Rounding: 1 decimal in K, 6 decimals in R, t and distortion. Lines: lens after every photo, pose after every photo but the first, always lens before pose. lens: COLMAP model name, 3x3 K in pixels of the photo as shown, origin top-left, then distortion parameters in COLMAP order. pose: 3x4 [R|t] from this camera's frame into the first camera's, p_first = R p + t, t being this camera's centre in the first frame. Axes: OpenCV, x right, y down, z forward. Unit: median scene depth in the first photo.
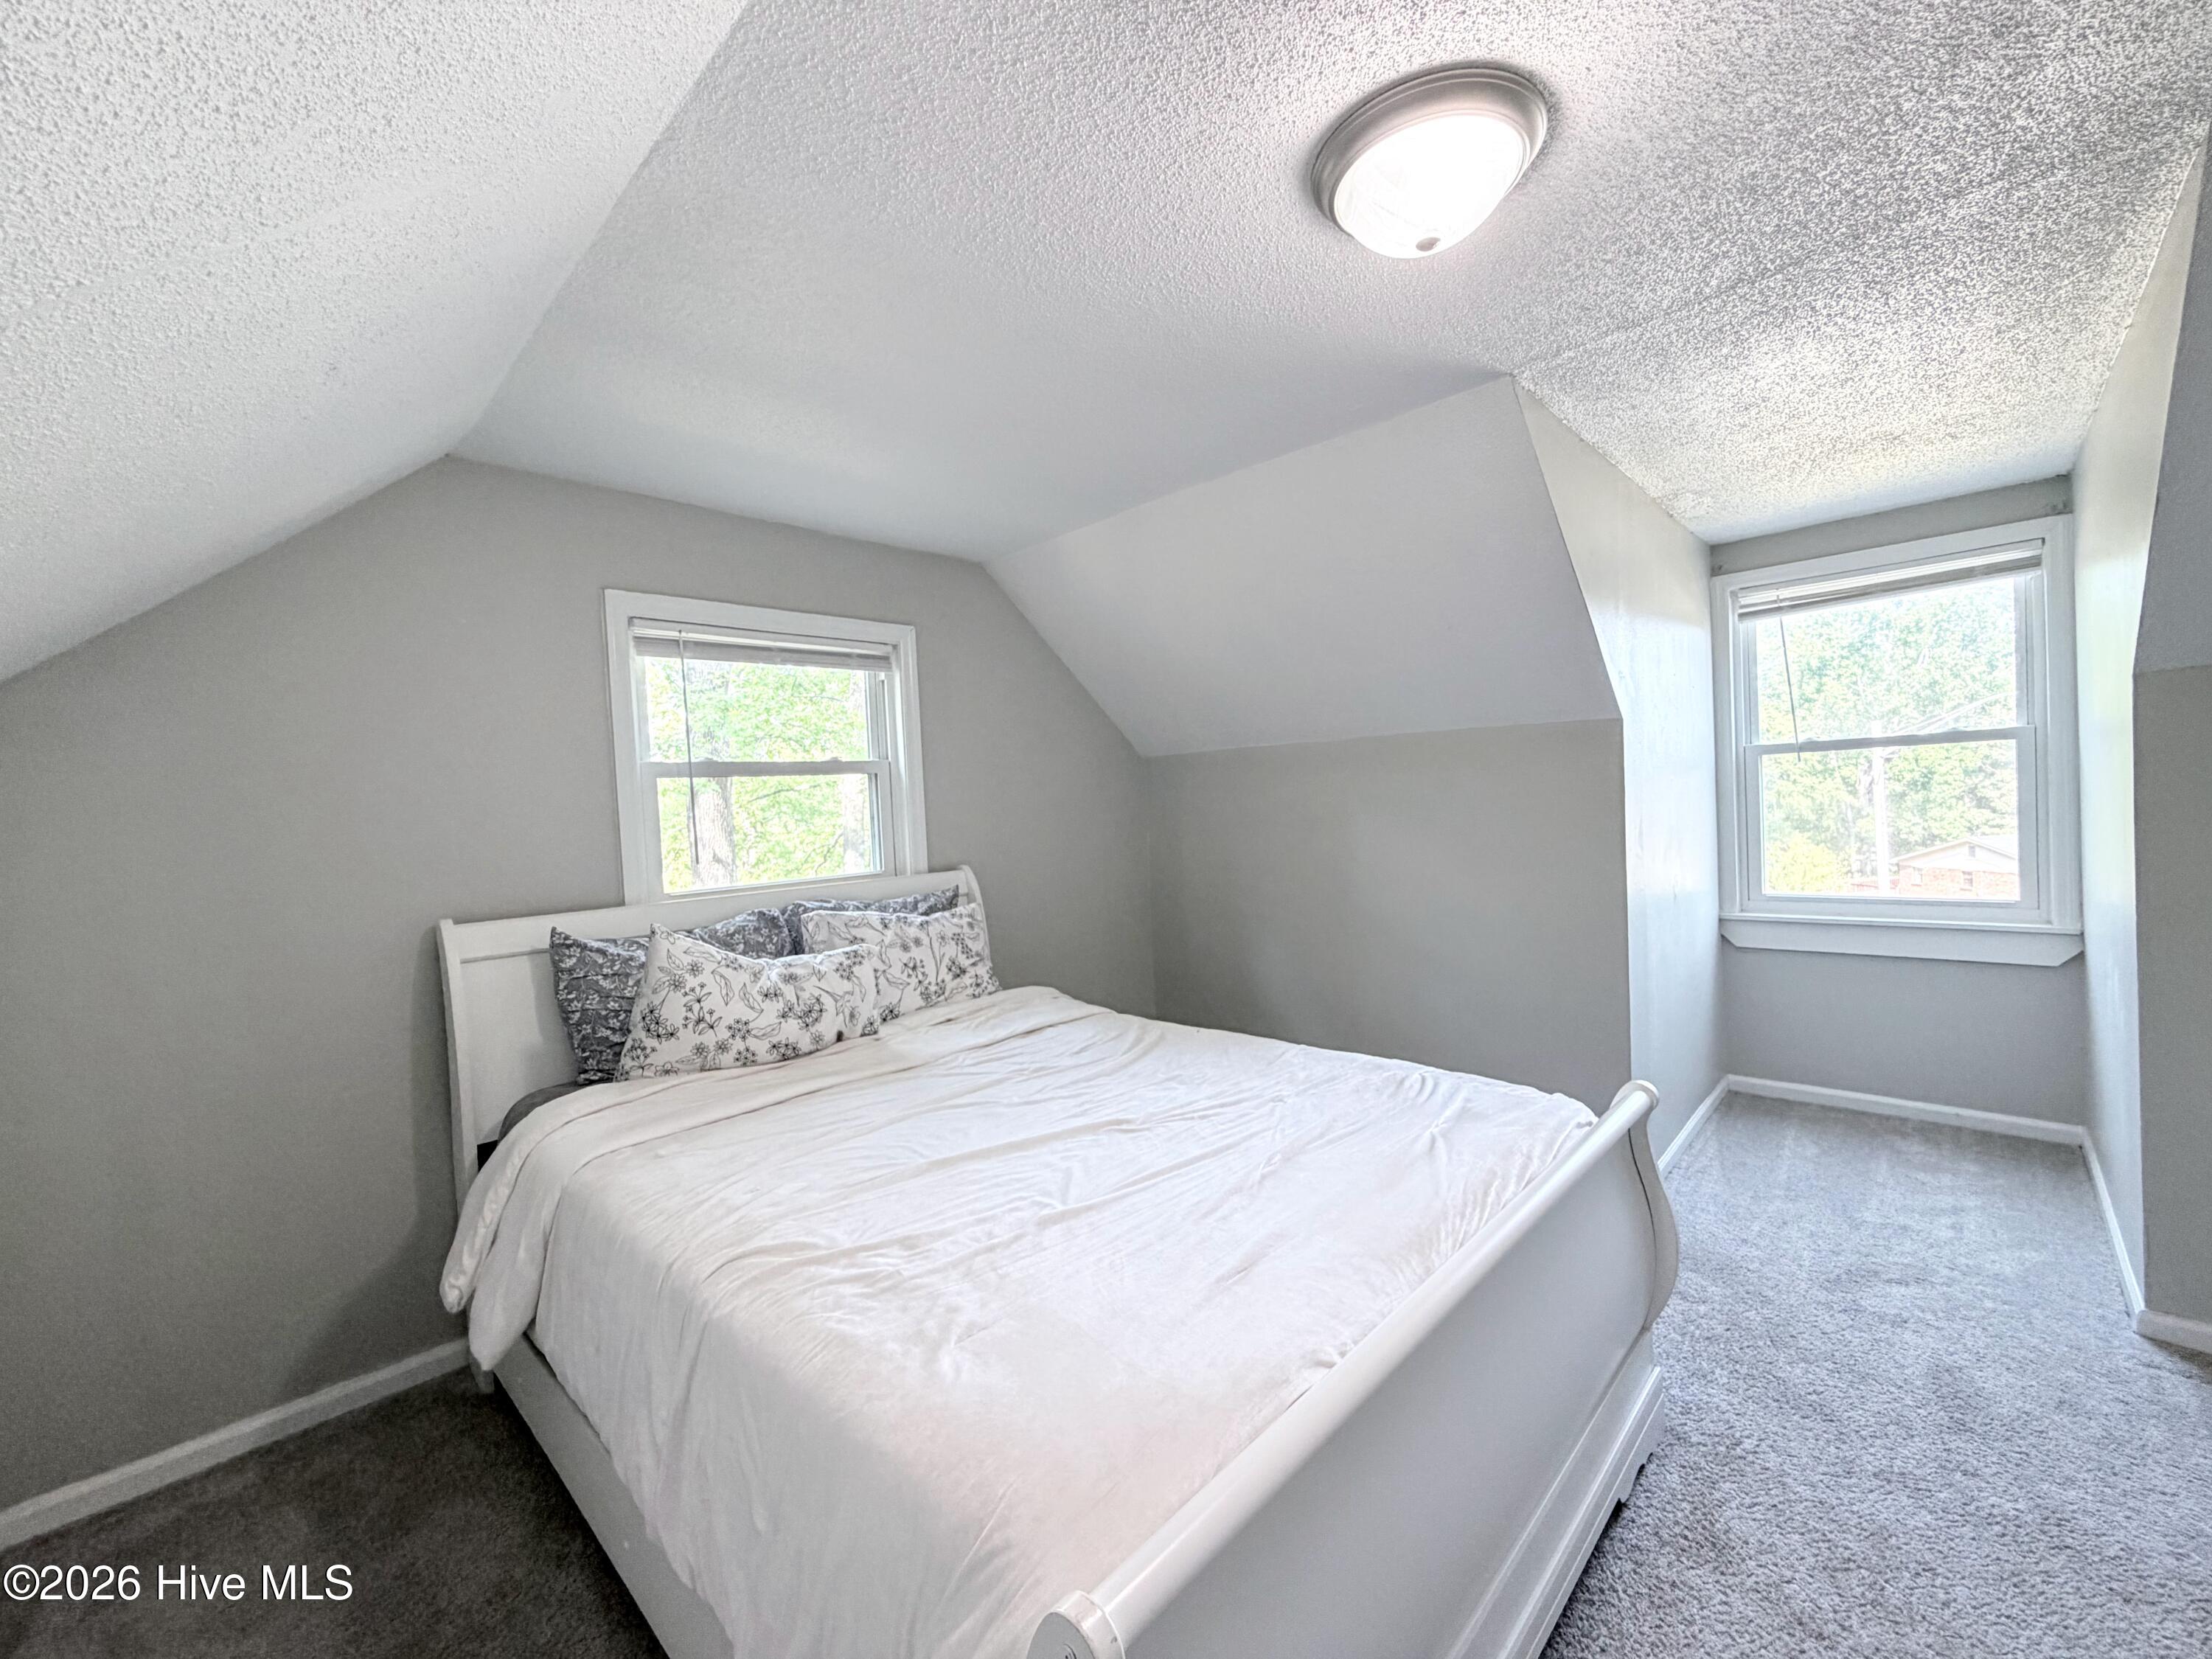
lens RADIAL K [[885.4, 0, 1101.6], [0, 885.4, 821.9], [0, 0, 1]] dist [0.002524, -0.000177]
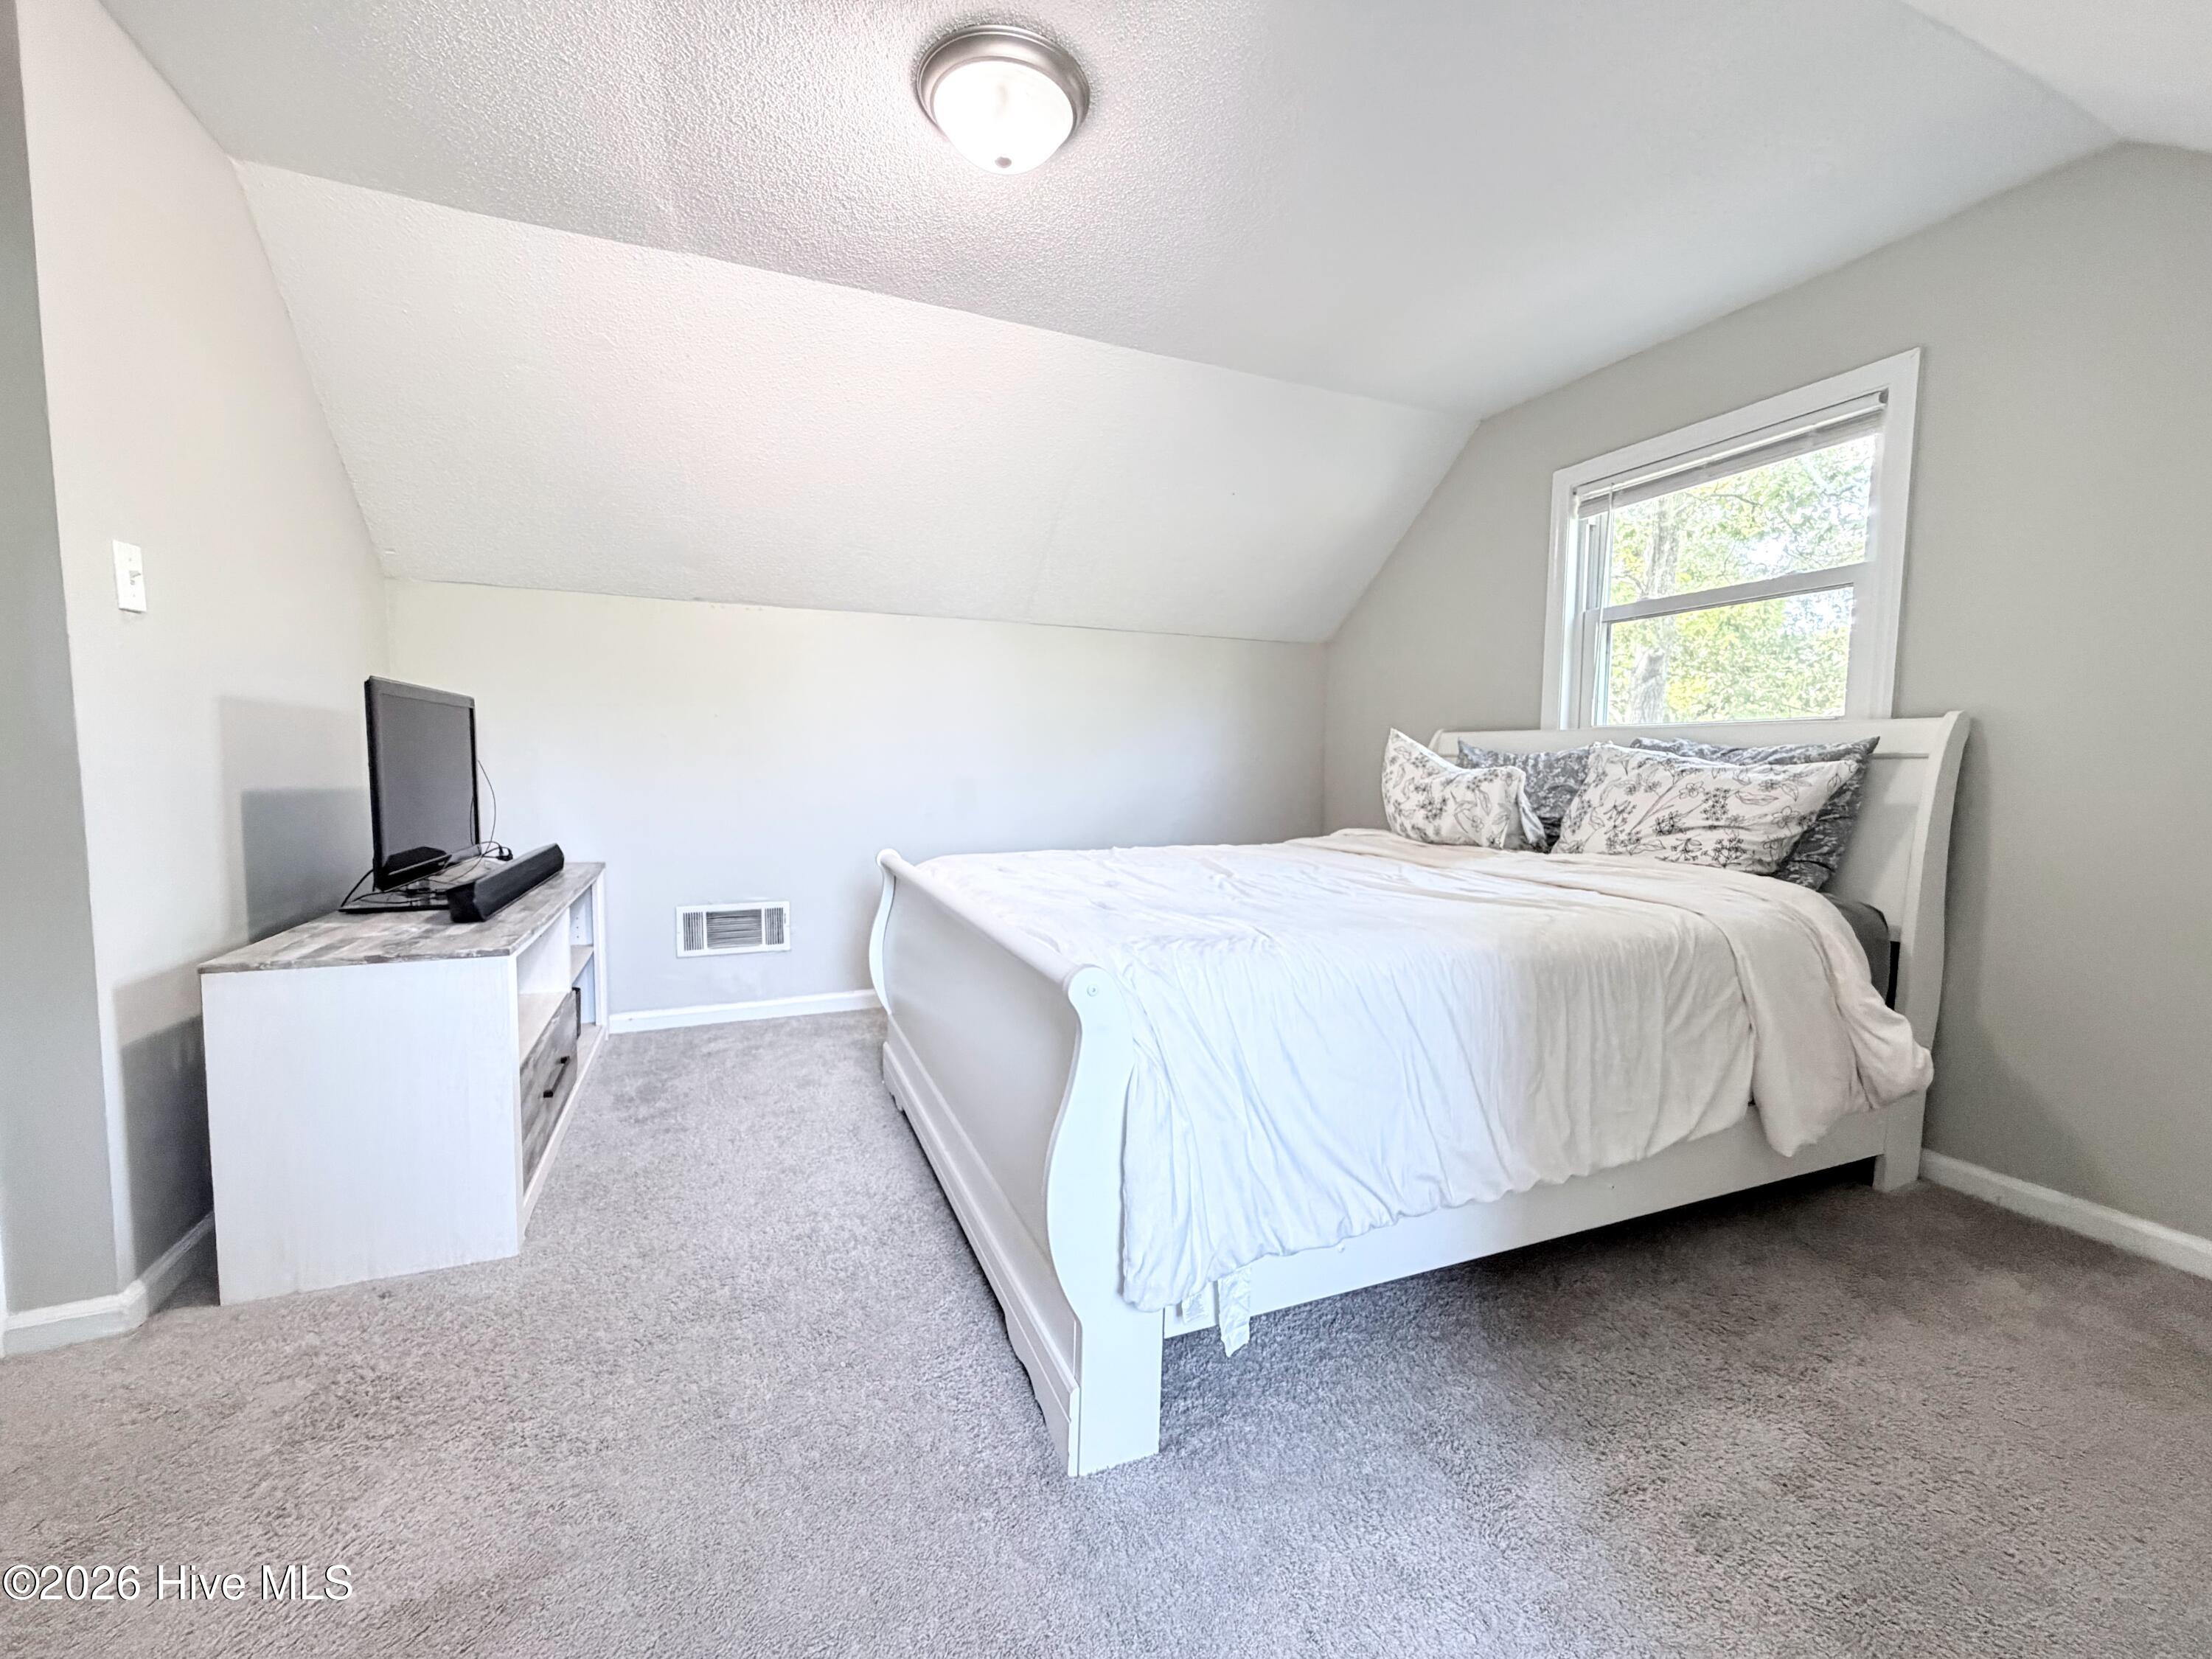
lens RADIAL K [[885.4, 0, 1101.6], [0, 885.4, 821.9], [0, 0, 1]] dist [0.002524, -0.000177]
pose [[-0.387260, 0.120619, -0.914046, 0.877126], [0.003099, 0.991570, 0.129536, 0.059229], [0.921965, 0.047332, -0.384370, 0.911331]]
